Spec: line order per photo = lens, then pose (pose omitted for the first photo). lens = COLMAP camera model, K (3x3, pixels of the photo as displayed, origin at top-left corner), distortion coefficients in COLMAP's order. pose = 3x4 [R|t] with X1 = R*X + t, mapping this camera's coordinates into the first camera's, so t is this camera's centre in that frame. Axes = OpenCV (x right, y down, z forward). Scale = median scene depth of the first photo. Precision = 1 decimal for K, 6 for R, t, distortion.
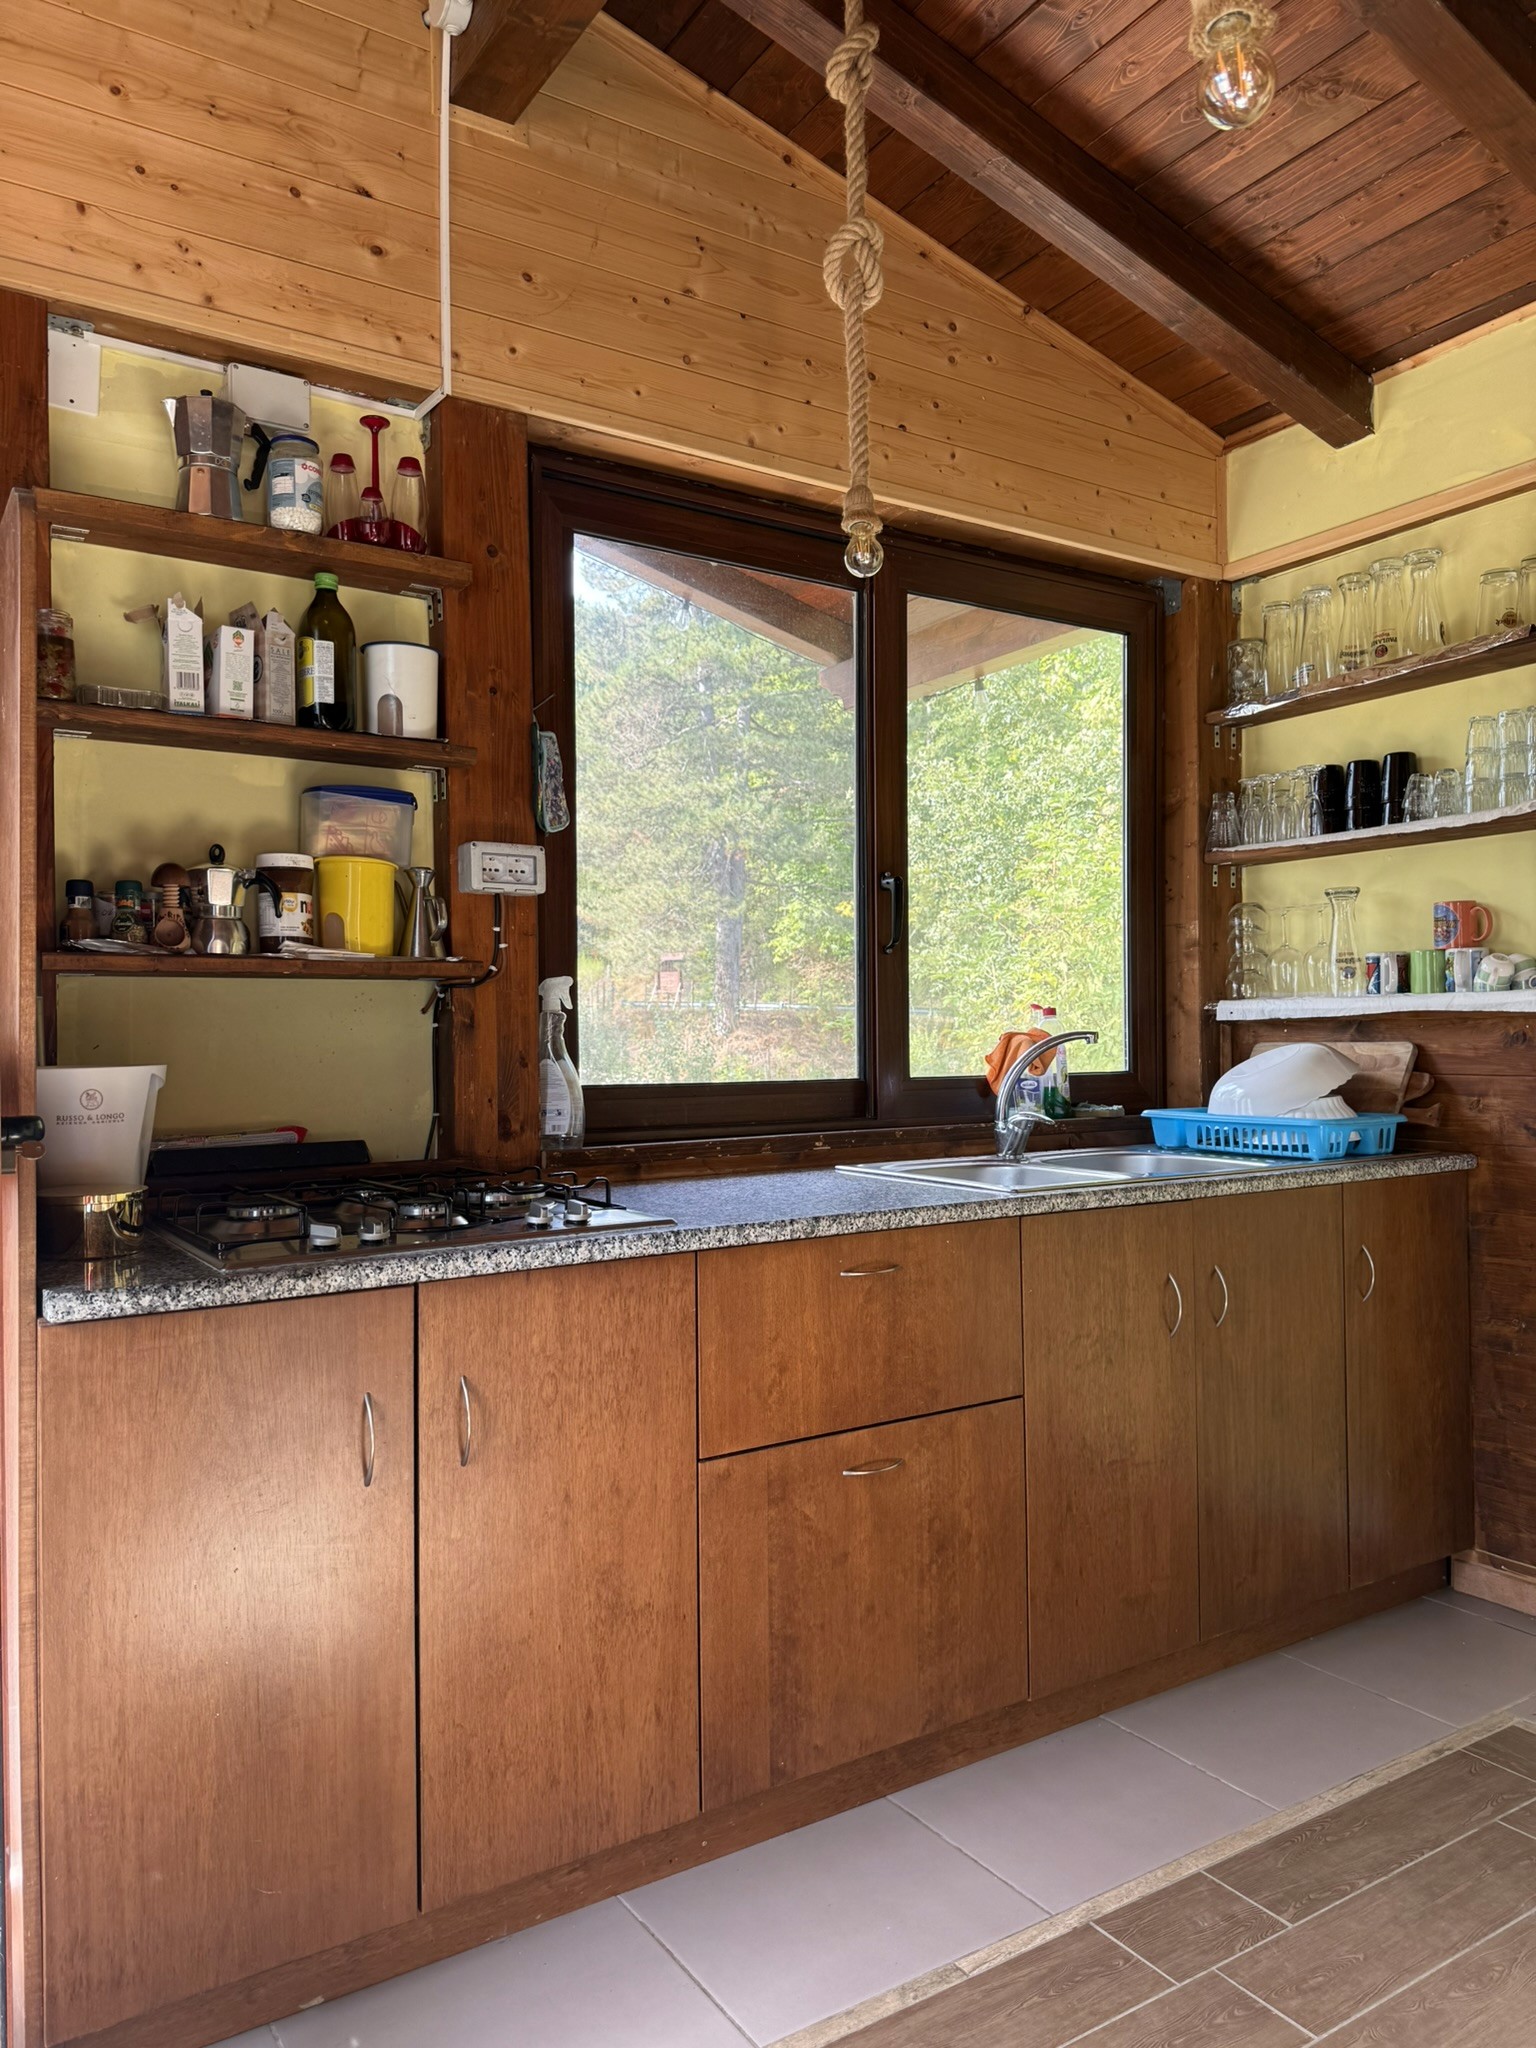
lens RADIAL K [[1456.2, 0, 761.4], [0, 1456.2, 1026.9], [0, 0, 1]] dist [0.086442, -0.110921]
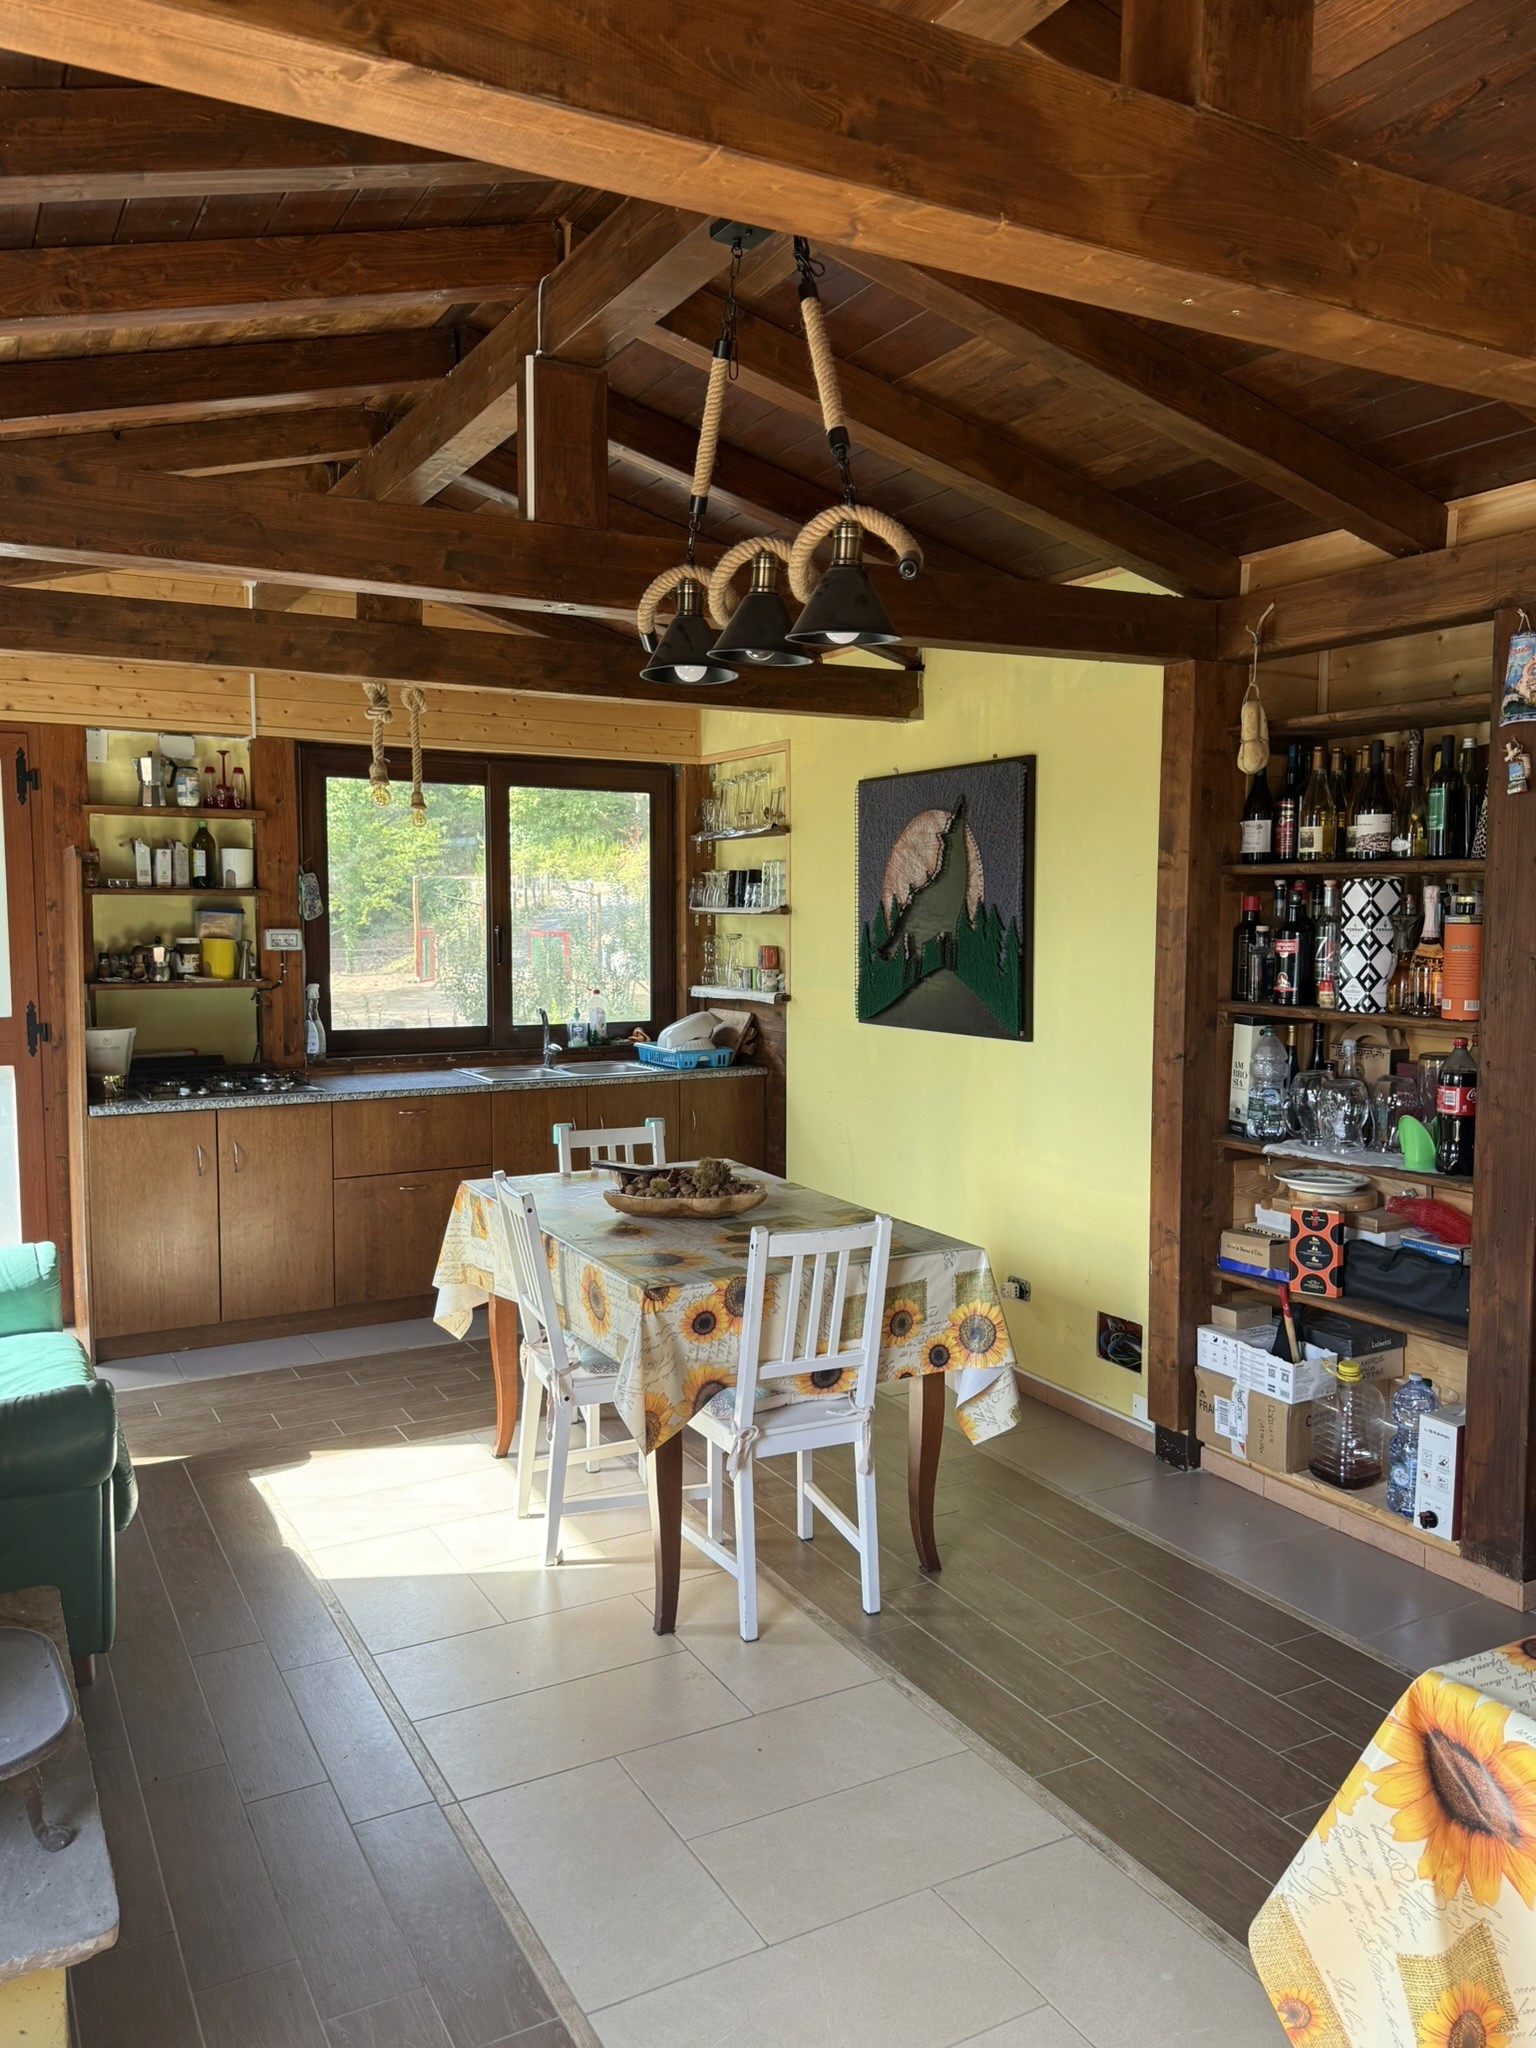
lens RADIAL K [[1466.7, 0, 775.6], [0, 1466.7, 1039.3], [0, 0, 1]] dist [0.006099, -0.001091]
pose [[0.999195, 0.017824, -0.035937, 0.727990], [-0.014658, 0.996142, 0.086527, -0.171936], [0.037340, -0.085931, 0.995601, -1.375062]]
